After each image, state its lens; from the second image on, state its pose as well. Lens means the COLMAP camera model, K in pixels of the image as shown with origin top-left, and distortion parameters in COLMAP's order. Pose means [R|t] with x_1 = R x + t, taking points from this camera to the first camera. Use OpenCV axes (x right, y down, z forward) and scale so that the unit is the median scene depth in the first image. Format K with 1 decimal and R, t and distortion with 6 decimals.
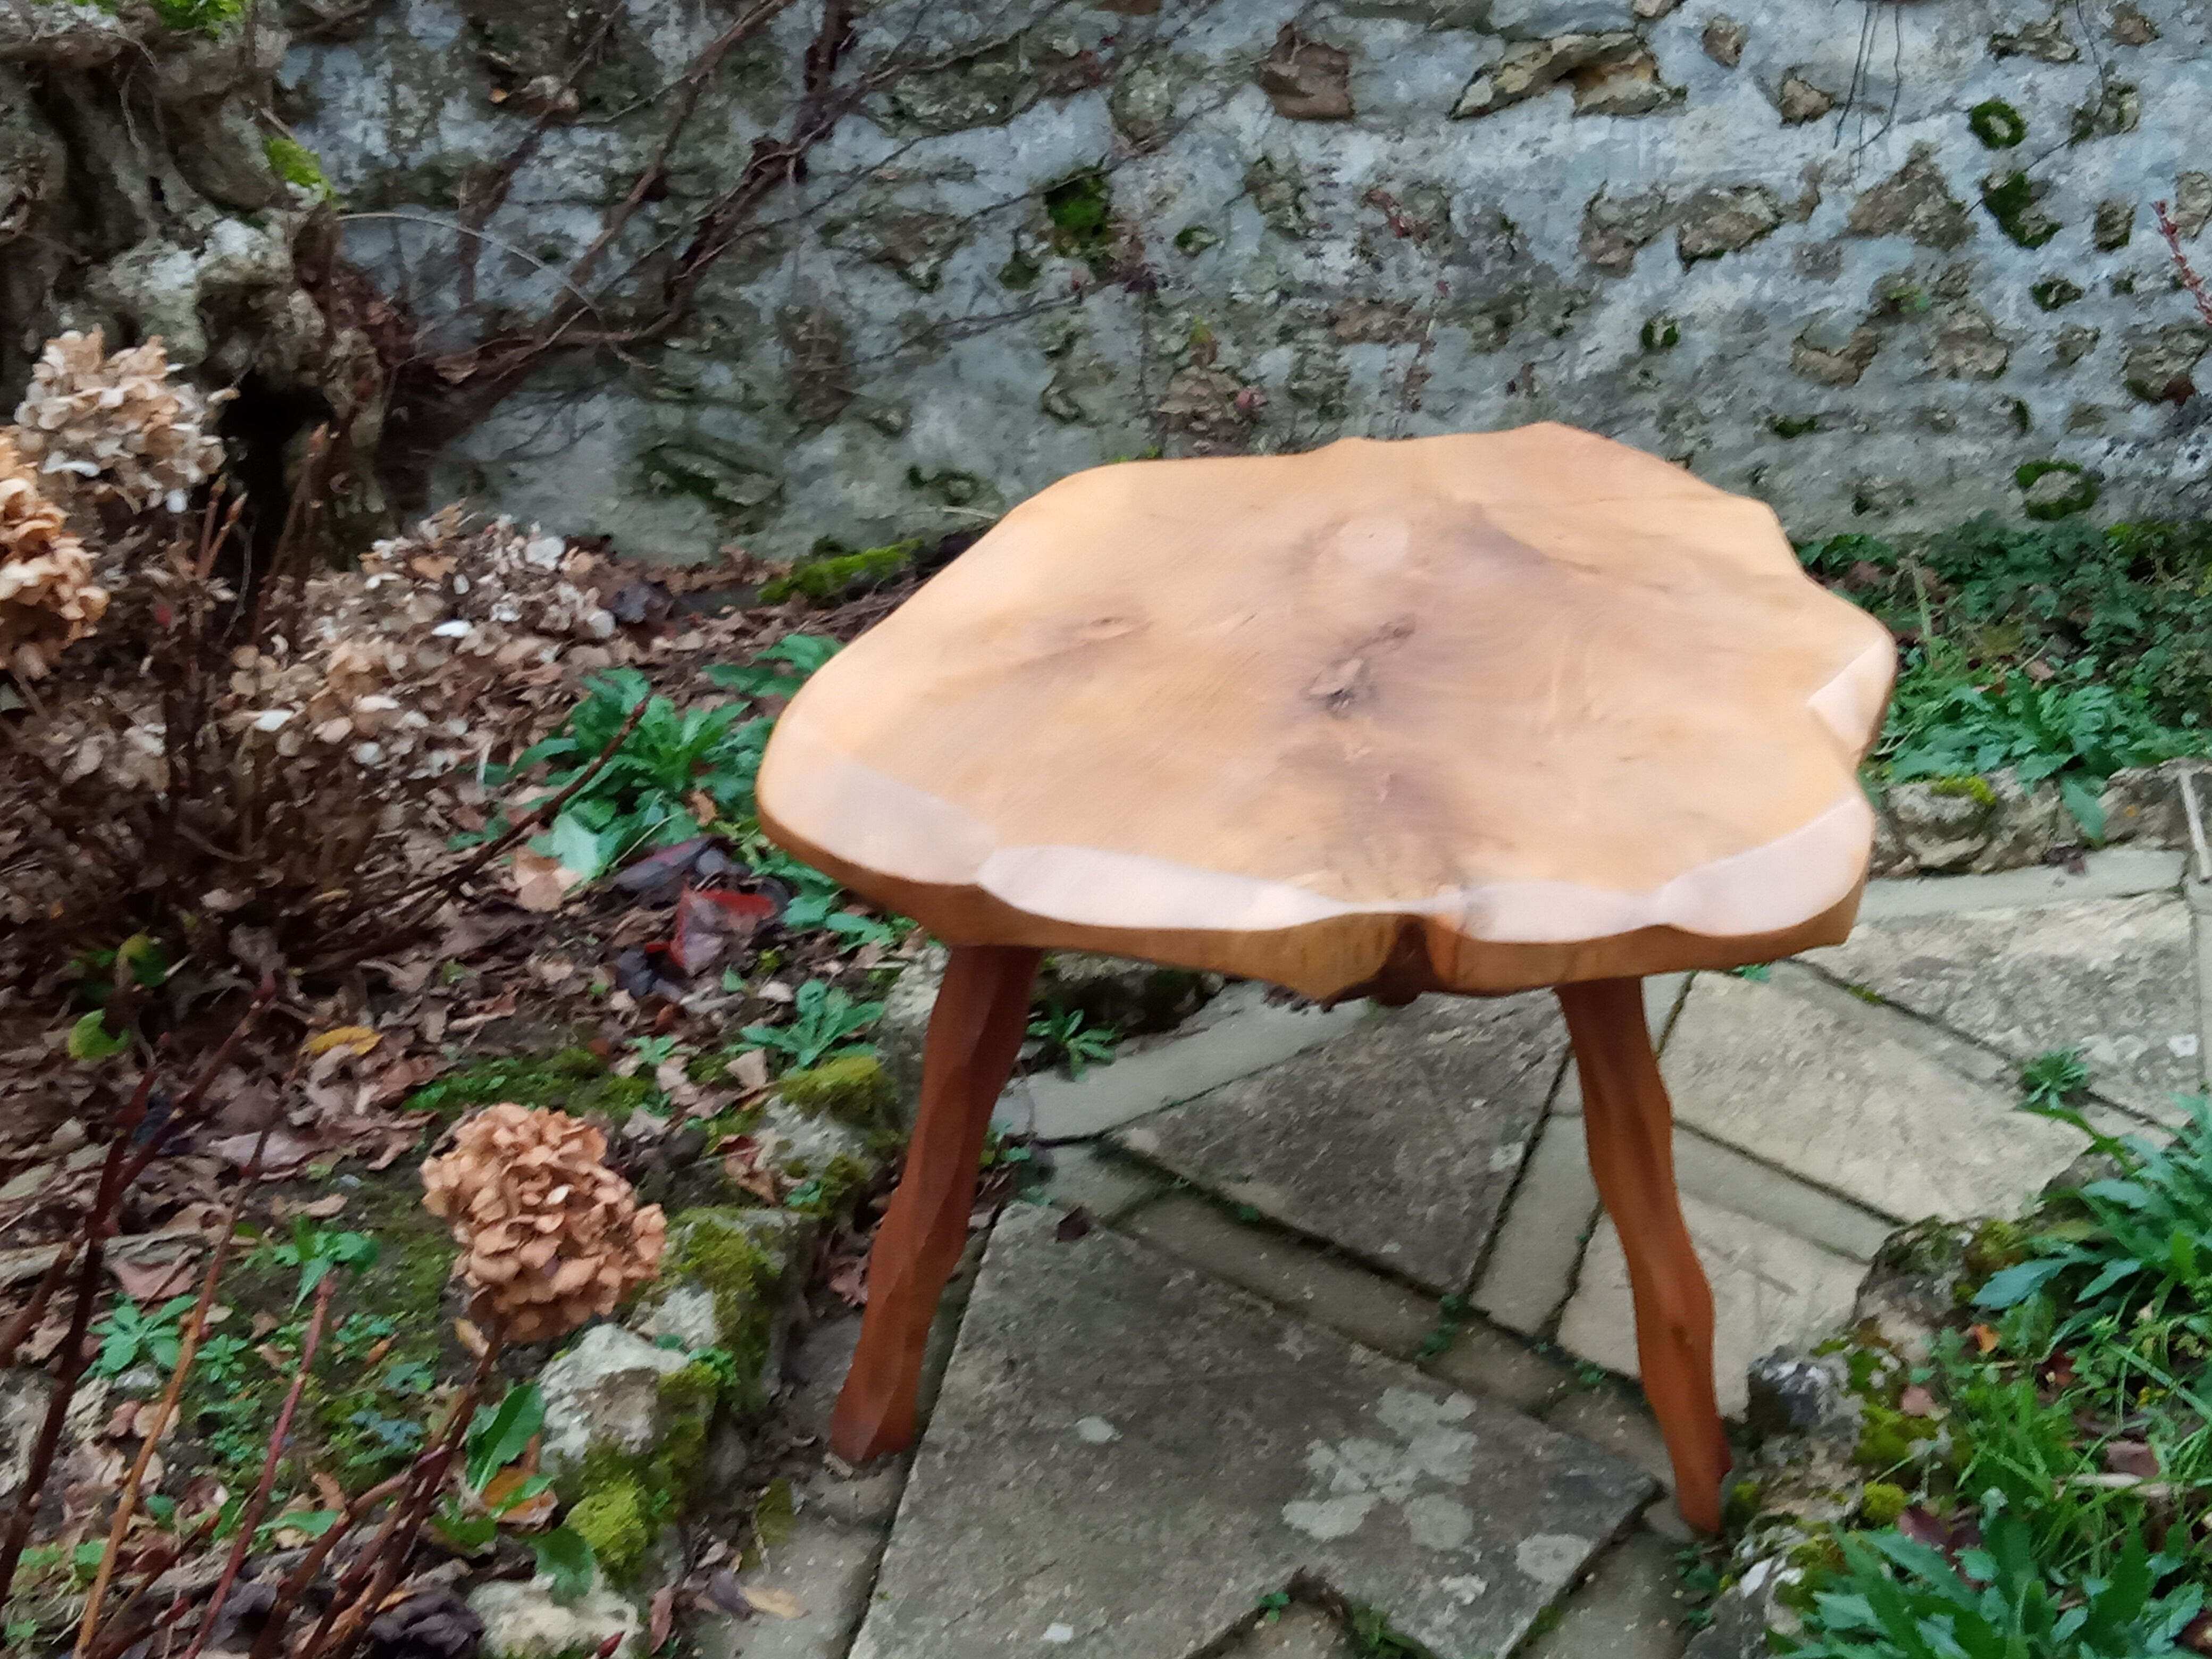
lens RADIAL K [[3156.0, 0, 1103.0], [0, 3156.0, 739.0], [0, 0, 1]] dist [0.139035, -0.570137]
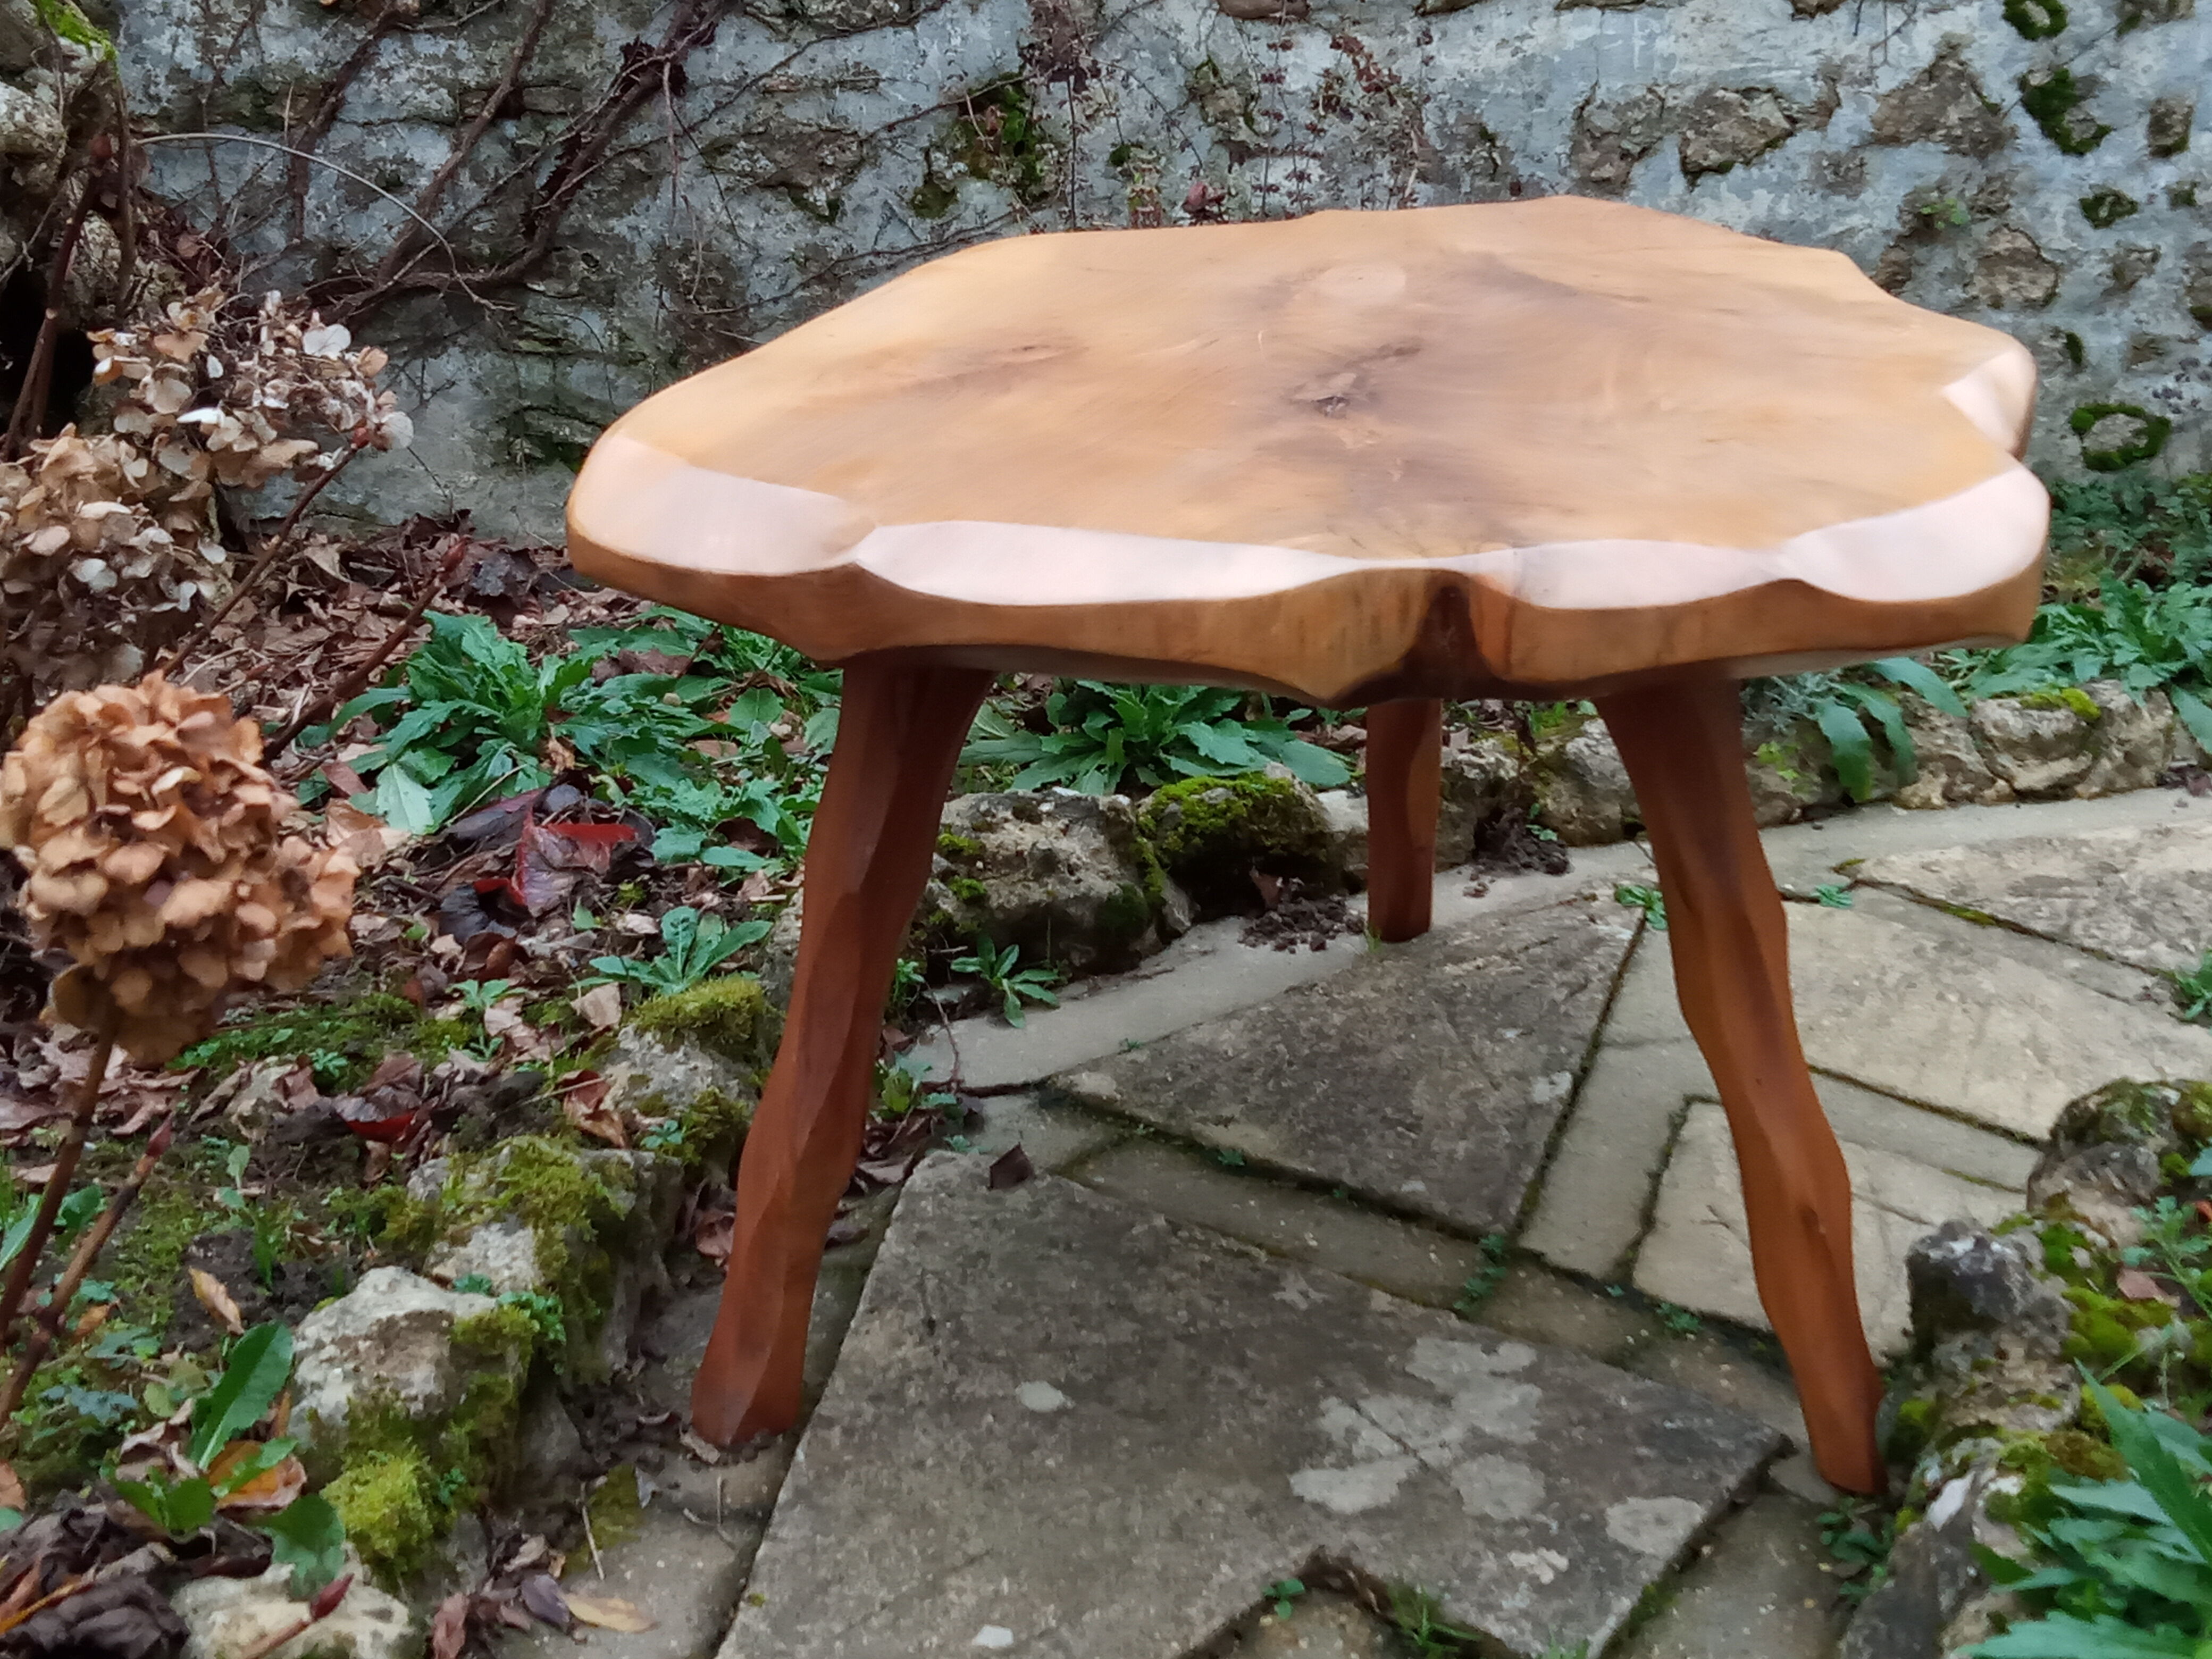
lens RADIAL K [[3235.5, 0, 1106.3], [0, 3235.5, 695.9], [0, 0, 1]] dist [0.117085, -0.418845]
pose [[0.999506, -0.026372, 0.017110, 0.003422], [0.027706, 0.996155, -0.083114, 0.088891], [-0.014852, 0.083547, 0.996393, 0.160659]]
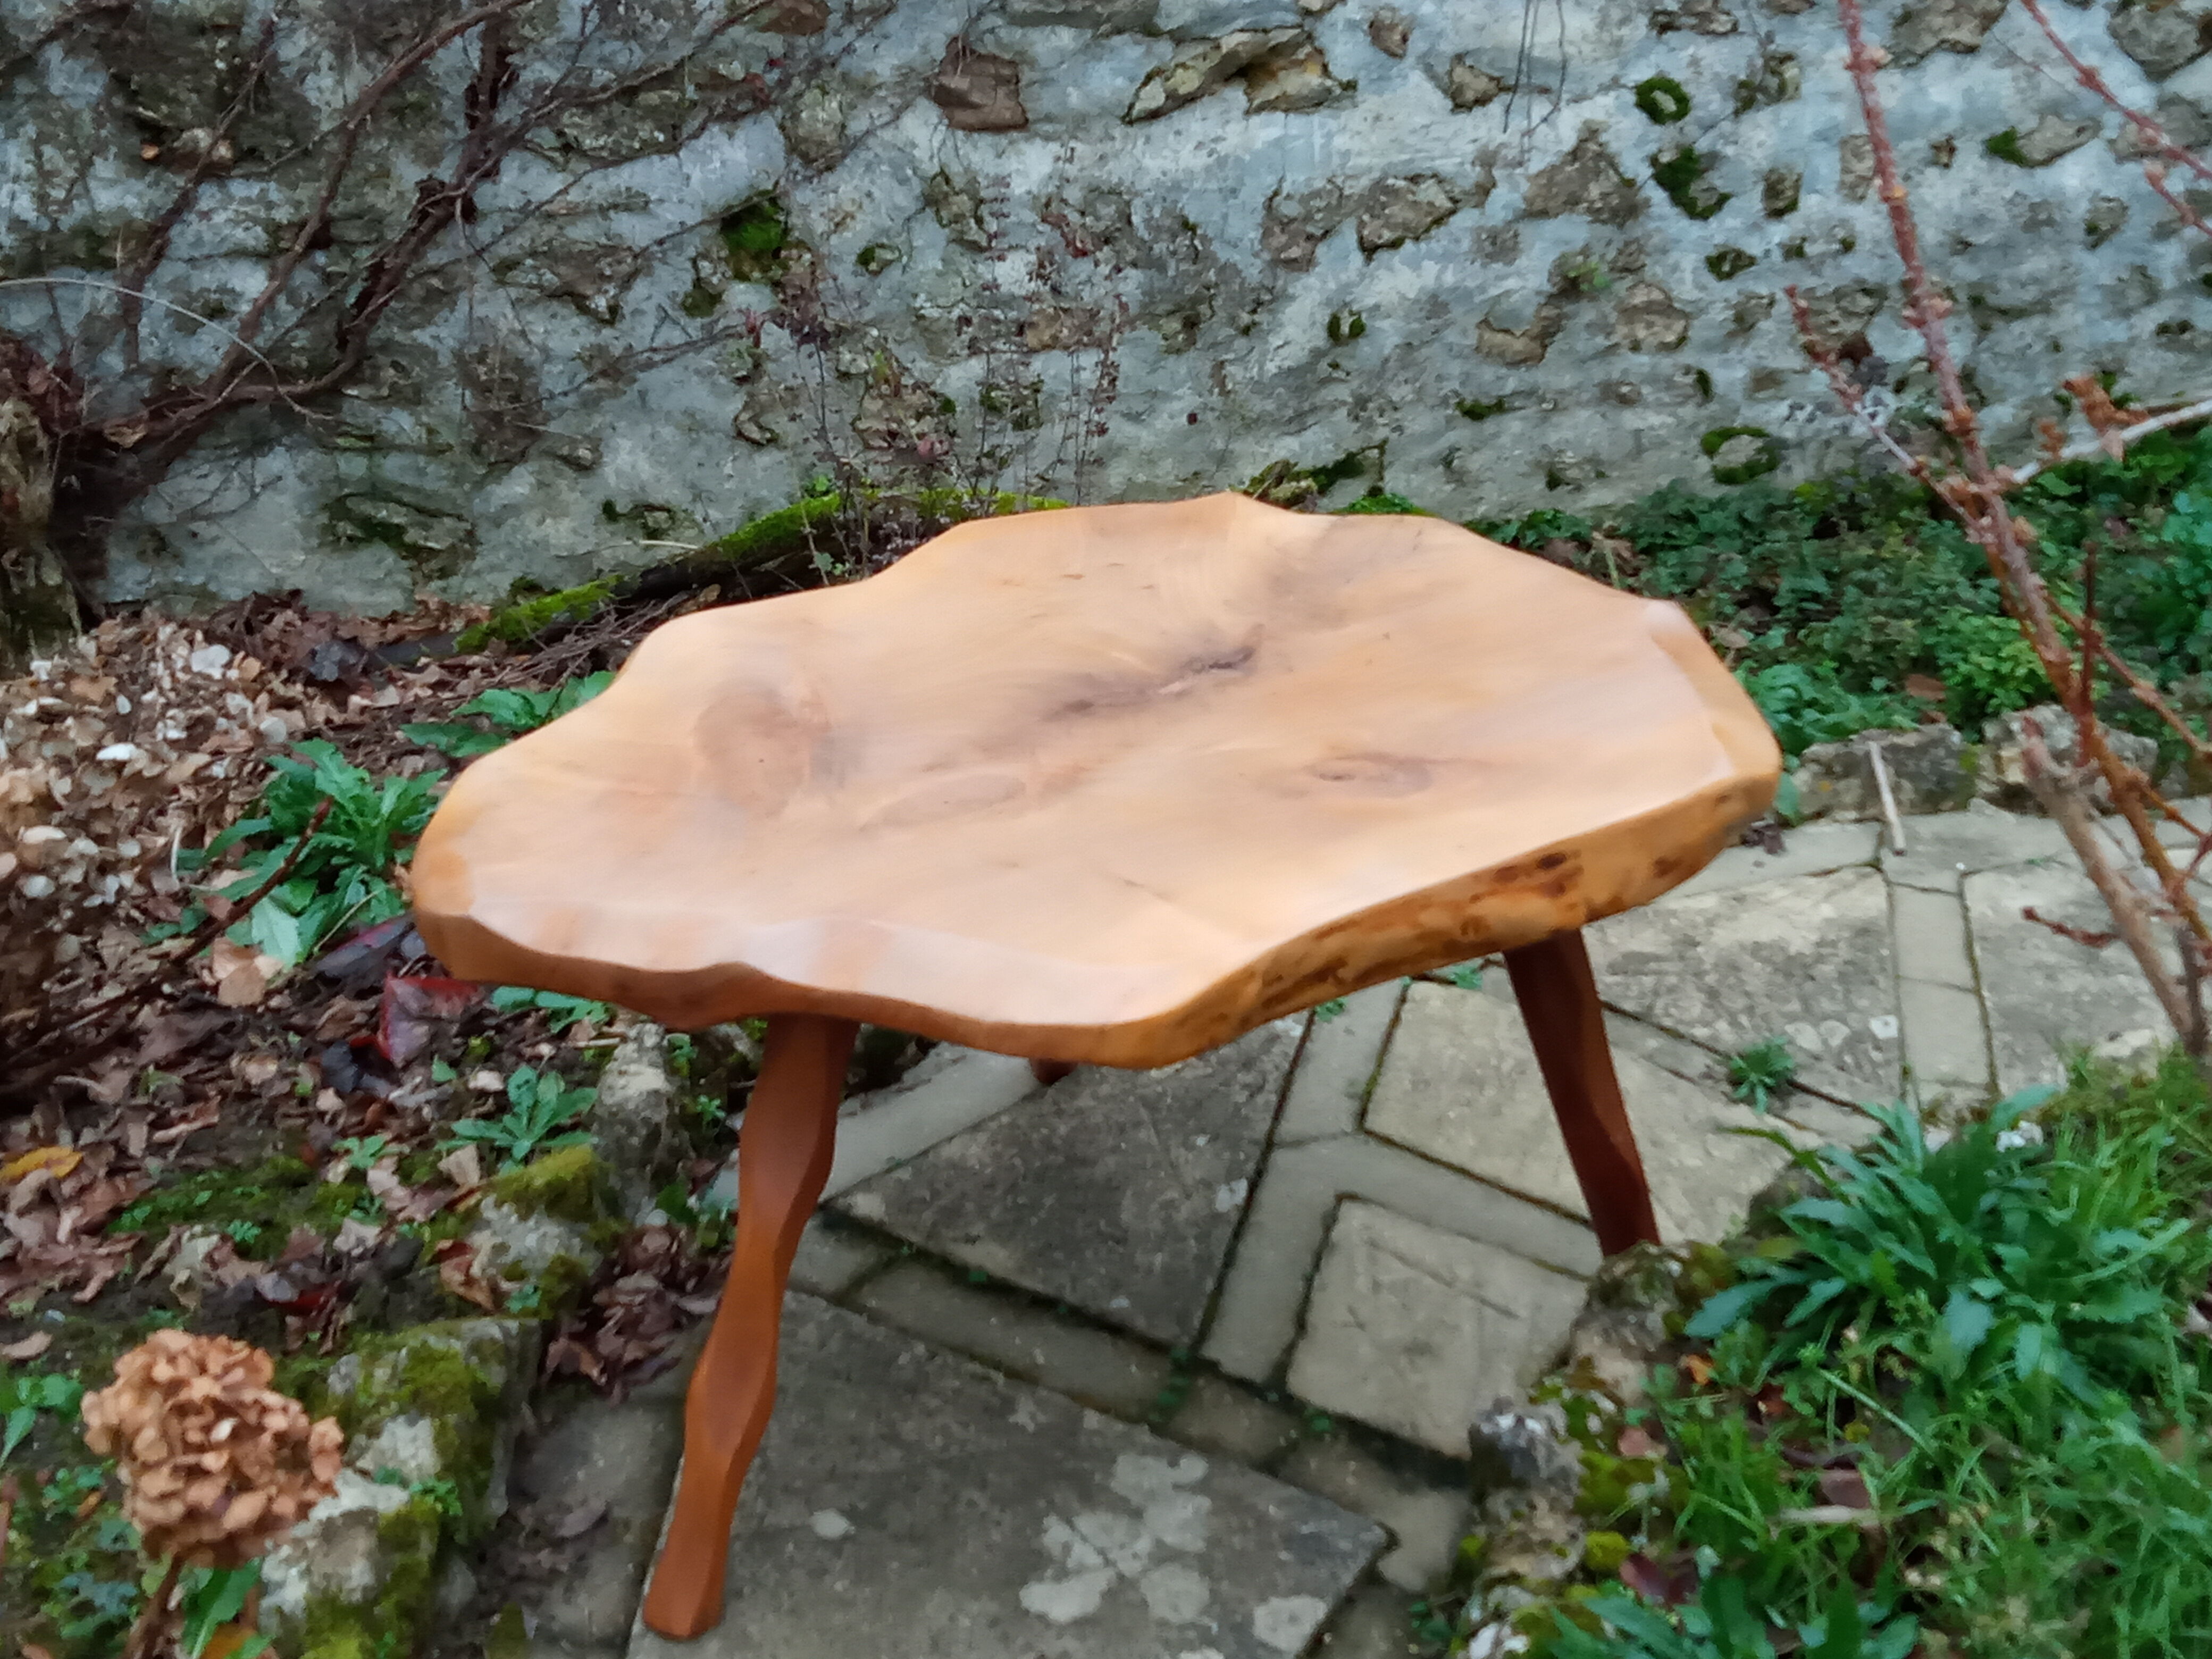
lens RADIAL K [[3142.0, 0, 1080.3], [0, 3142.0, 754.9], [0, 0, 1]] dist [0.133079, -0.541479]
pose [[0.995299, -0.065606, 0.071245, 0.016077], [0.063801, 0.997588, 0.027326, -0.034251], [-0.072866, -0.022652, 0.997084, 0.009608]]
